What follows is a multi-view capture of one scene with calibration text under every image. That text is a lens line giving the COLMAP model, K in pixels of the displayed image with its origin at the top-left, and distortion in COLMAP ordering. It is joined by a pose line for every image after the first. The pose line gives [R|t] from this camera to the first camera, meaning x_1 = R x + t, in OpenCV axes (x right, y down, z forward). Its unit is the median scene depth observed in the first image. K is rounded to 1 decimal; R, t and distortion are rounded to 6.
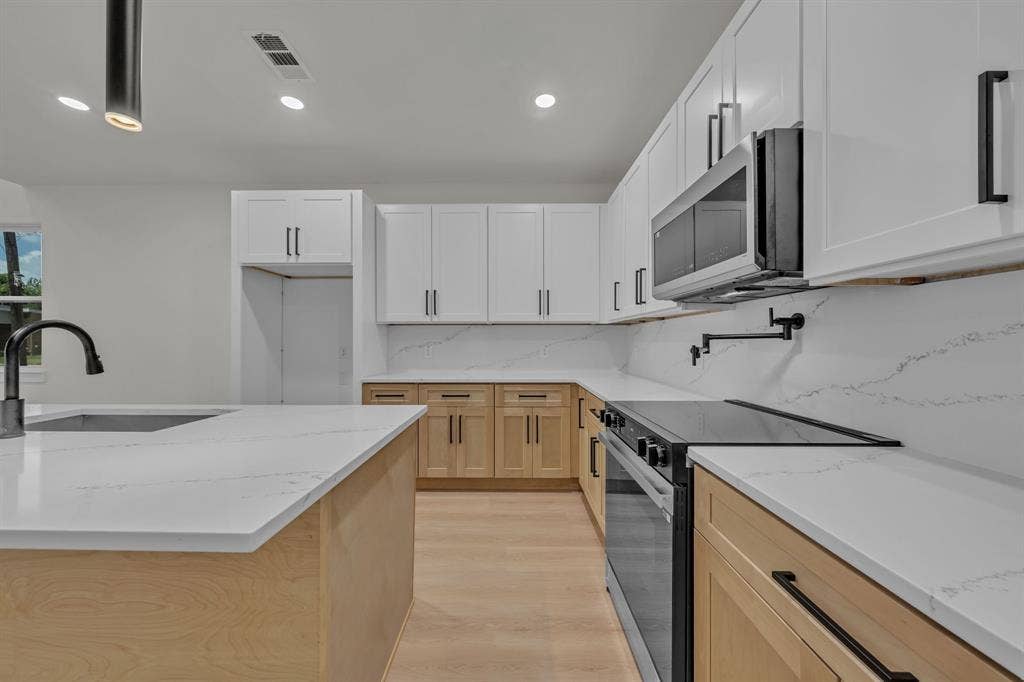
lens RADIAL K [[351.4, 0, 516.9], [0, 351.4, 339.8], [0, 0, 1]] dist [-0.000393, -0.000210]
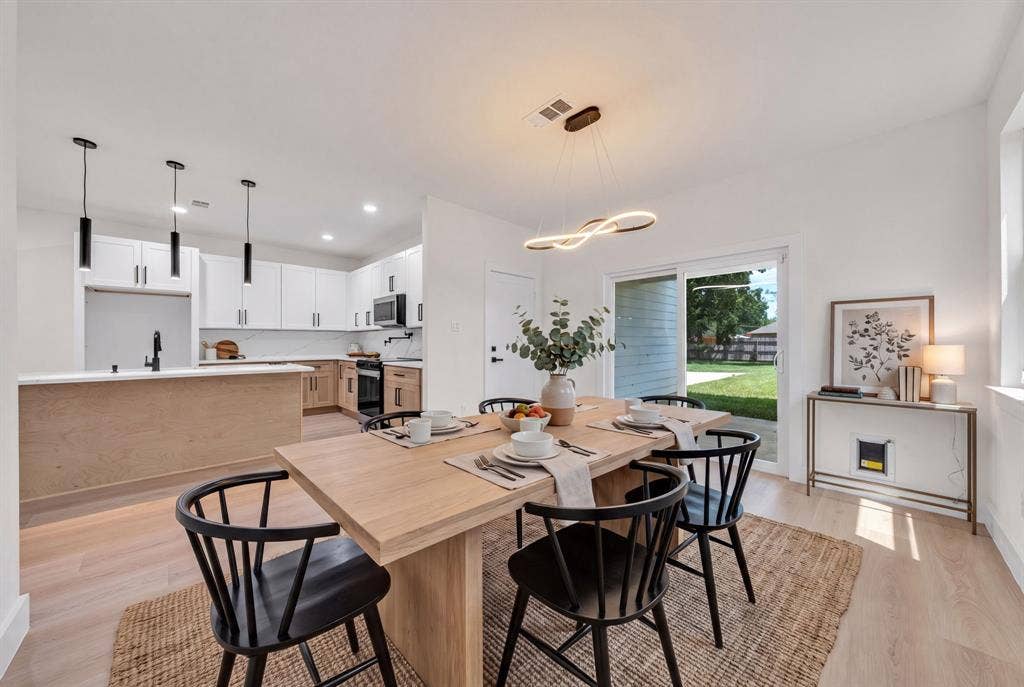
lens RADIAL K [[351.4, 0, 515.6], [0, 351.4, 342.1], [0, 0, 1]] dist [-0.000393, -0.000210]
pose [[0.725394, -0.000944, 0.688333, -0.818963], [-0.000600, 0.999998, 0.002004, 0.020434], [-0.688334, -0.001867, 0.725392, -2.063326]]
